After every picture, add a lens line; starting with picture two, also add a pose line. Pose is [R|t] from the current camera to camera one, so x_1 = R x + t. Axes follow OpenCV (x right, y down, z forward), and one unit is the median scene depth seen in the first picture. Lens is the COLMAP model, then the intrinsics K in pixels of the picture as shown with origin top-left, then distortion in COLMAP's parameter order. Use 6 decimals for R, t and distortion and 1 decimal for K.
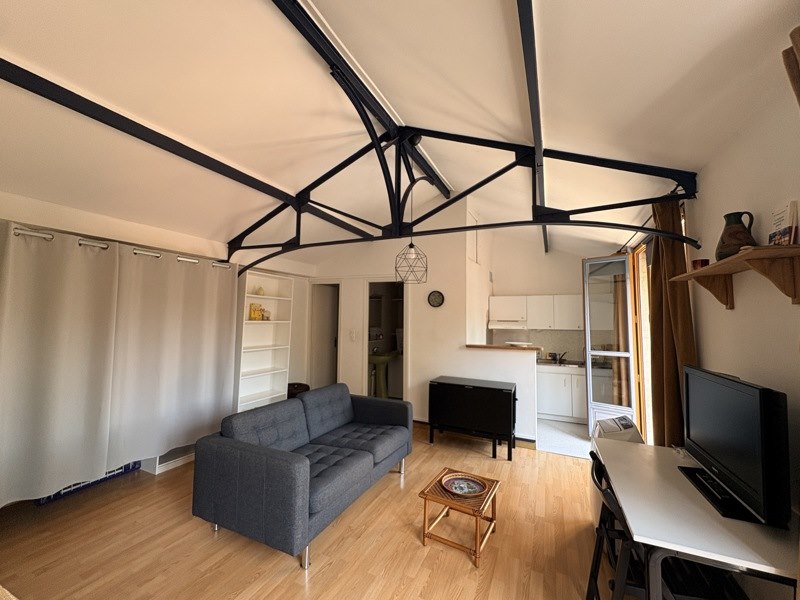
lens RADIAL K [[318.2, 0, 400.0], [0, 318.2, 300.0], [0, 0, 1]] dist [0.000348, 0.000017]
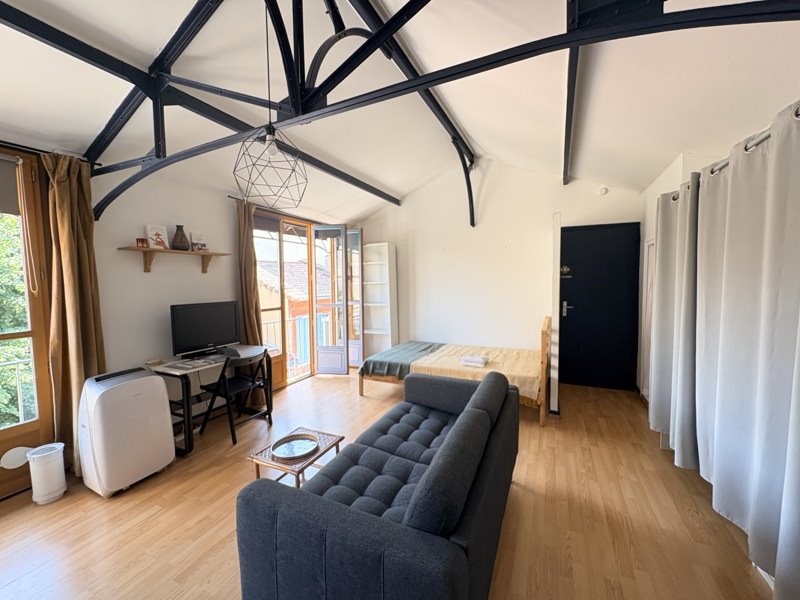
lens RADIAL K [[318.2, 0, 400.0], [0, 318.2, 300.0], [0, 0, 1]] dist [0.000348, 0.000017]
pose [[-0.999872, 0.006311, 0.014726, -0.221690], [0.006397, 0.999963, 0.005790, 0.115992], [-0.014689, 0.005884, -0.999875, 1.797683]]
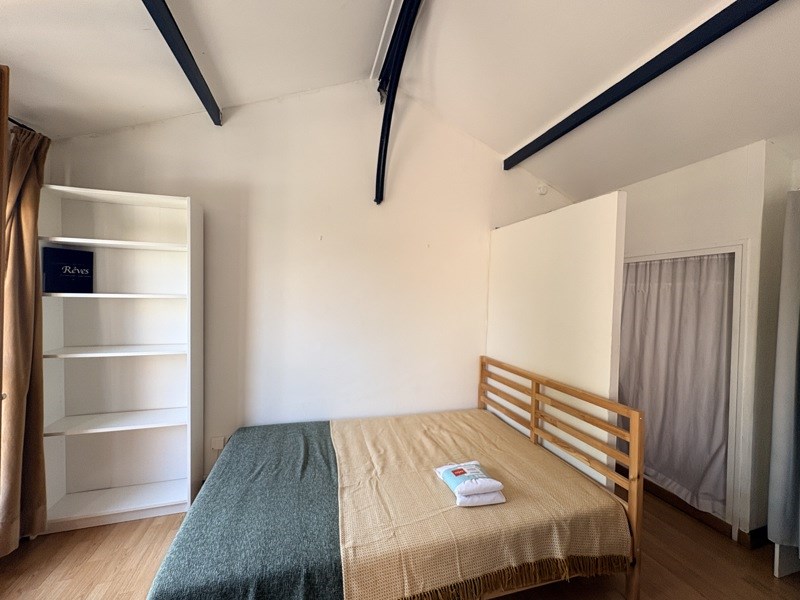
lens RADIAL K [[326.2, 0, 404.0], [0, 326.2, 299.4], [0, 0, 1]] dist [-0.015964, 0.000148]
pose [[-0.743747, -0.032584, -0.667667, 0.018066], [-0.004510, 0.999033, -0.043732, 0.055479], [0.668446, -0.029515, -0.743175, 0.738957]]
